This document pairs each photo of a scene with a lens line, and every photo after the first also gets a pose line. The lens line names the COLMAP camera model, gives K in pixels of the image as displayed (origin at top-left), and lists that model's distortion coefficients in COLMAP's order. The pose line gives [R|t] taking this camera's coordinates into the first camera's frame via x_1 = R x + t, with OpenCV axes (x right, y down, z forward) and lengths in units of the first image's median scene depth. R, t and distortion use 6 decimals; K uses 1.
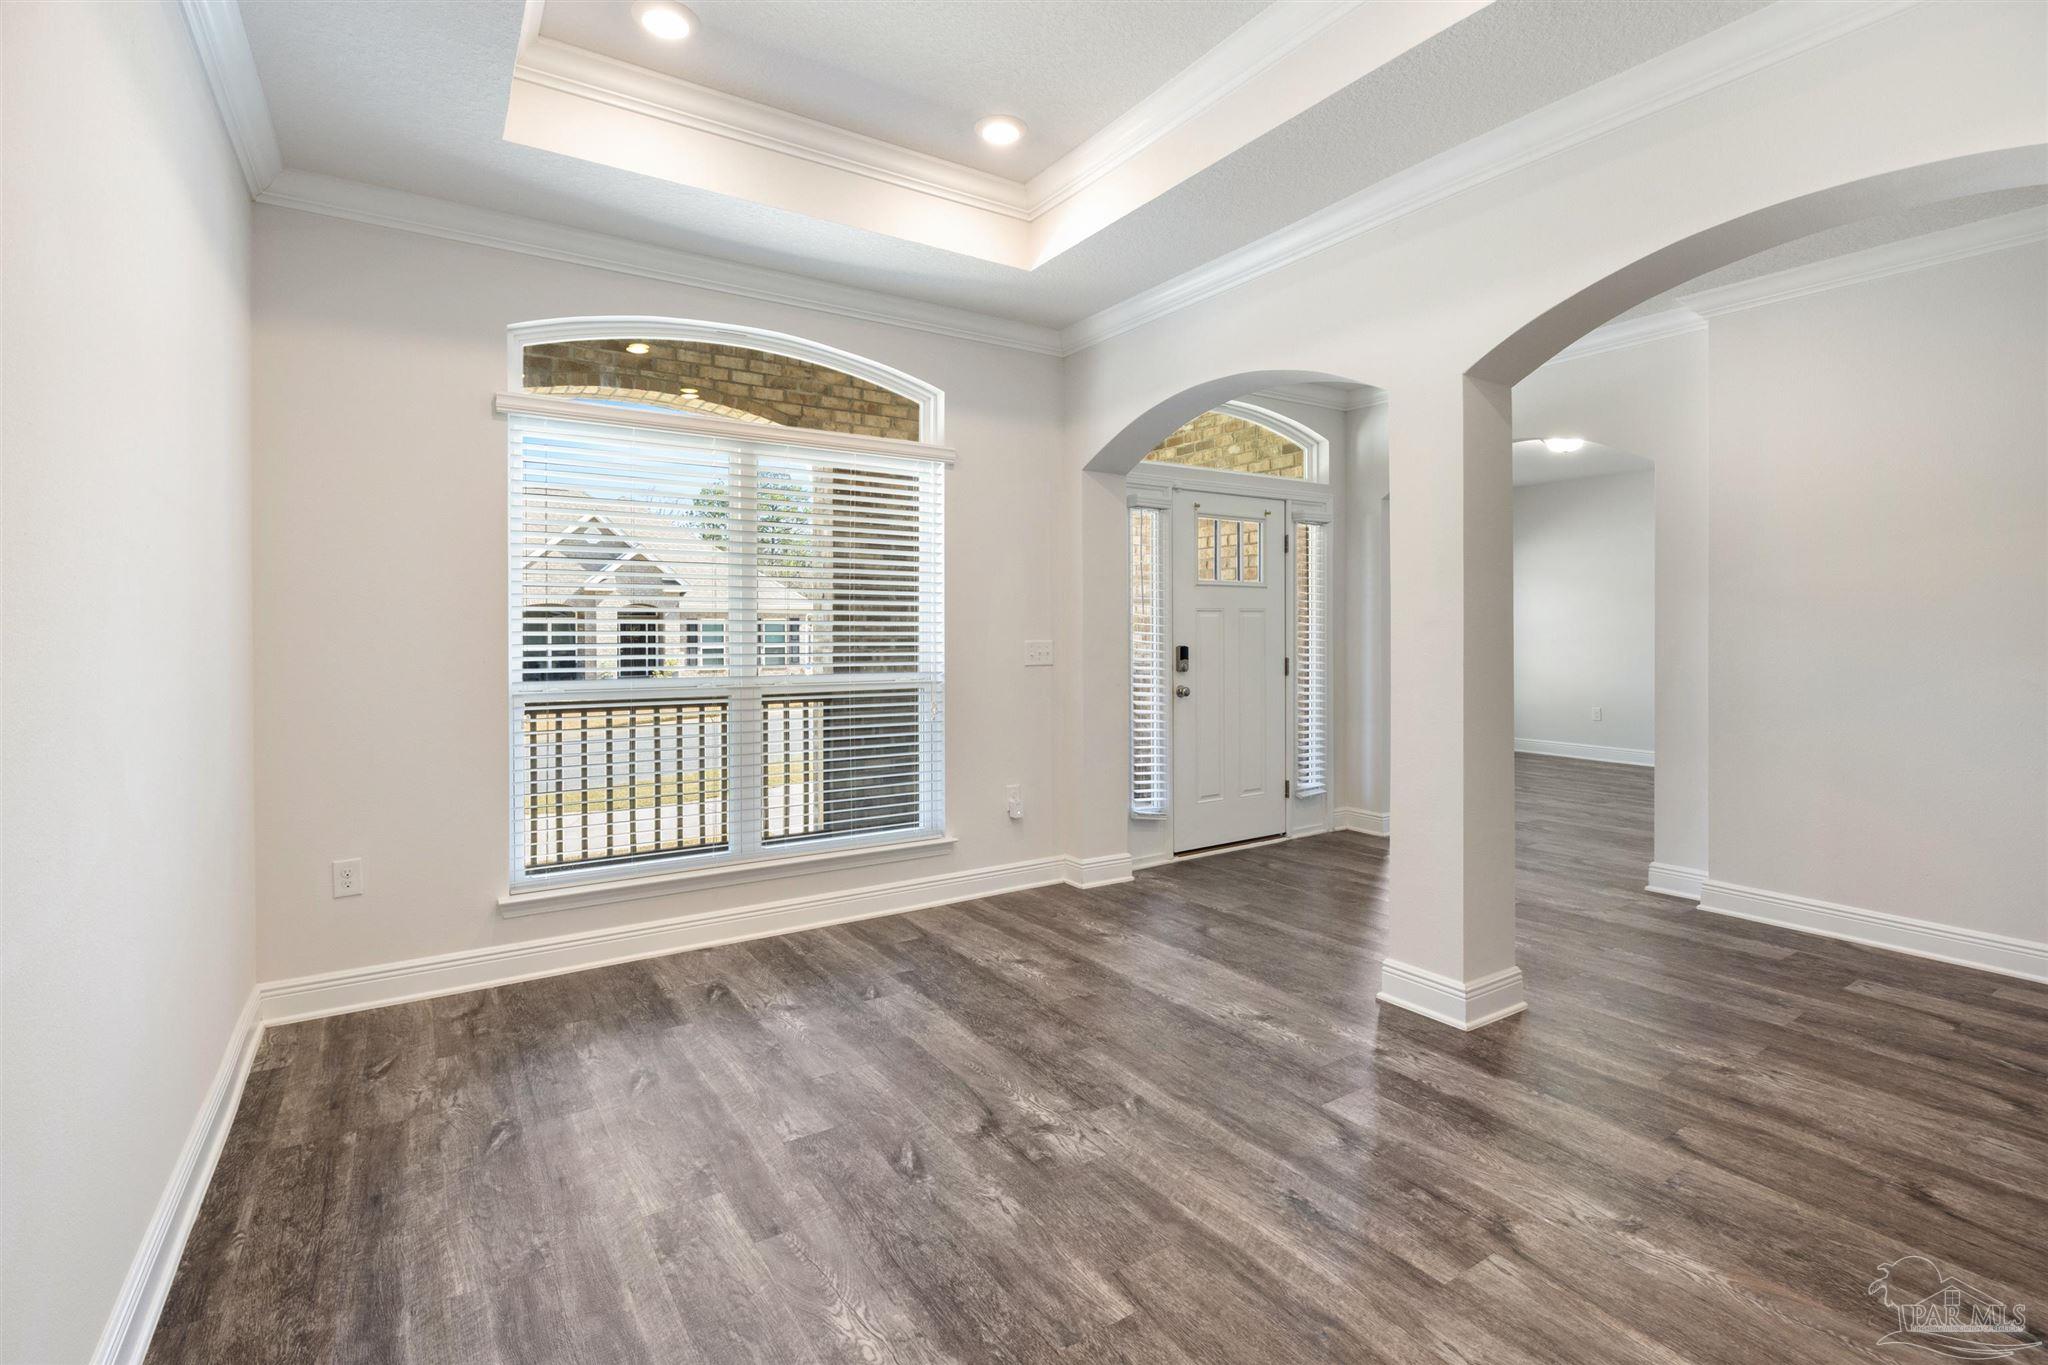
lens RADIAL K [[951.7, 0, 1014.0], [0, 951.7, 634.0], [0, 0, 1]] dist [-0.007032, -0.000898]
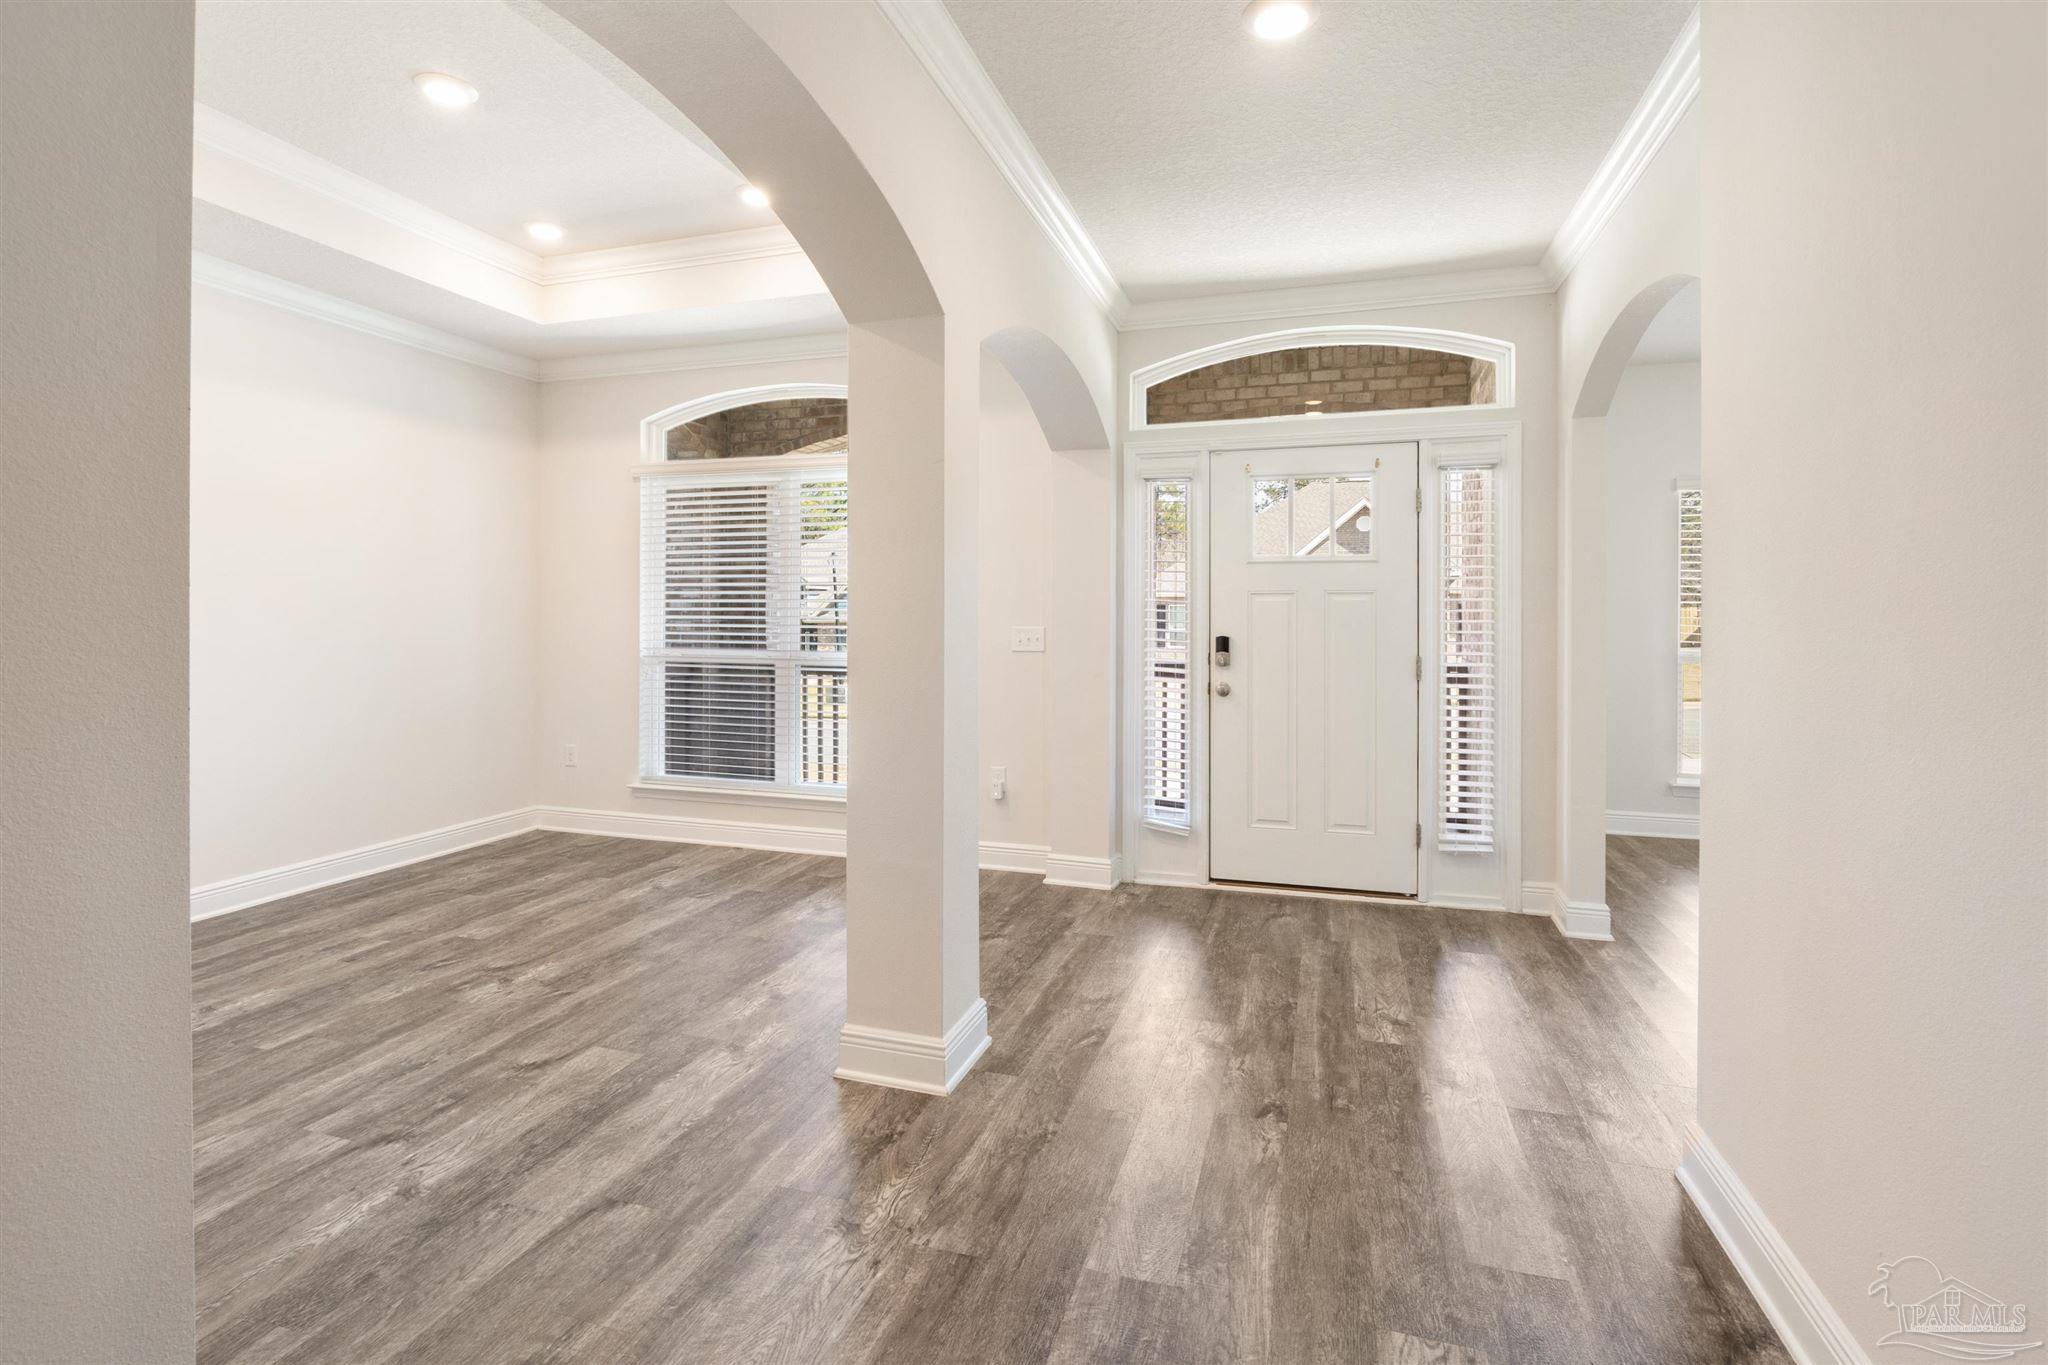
lens RADIAL K [[951.7, 0, 1035.7], [0, 951.7, 620.4], [0, 0, 1]] dist [-0.007032, -0.000898]
pose [[0.634678, 0.008872, -0.772725, 1.233954], [-0.007401, 0.999958, 0.005402, -0.007912], [0.772741, 0.002291, 0.634717, 0.570327]]
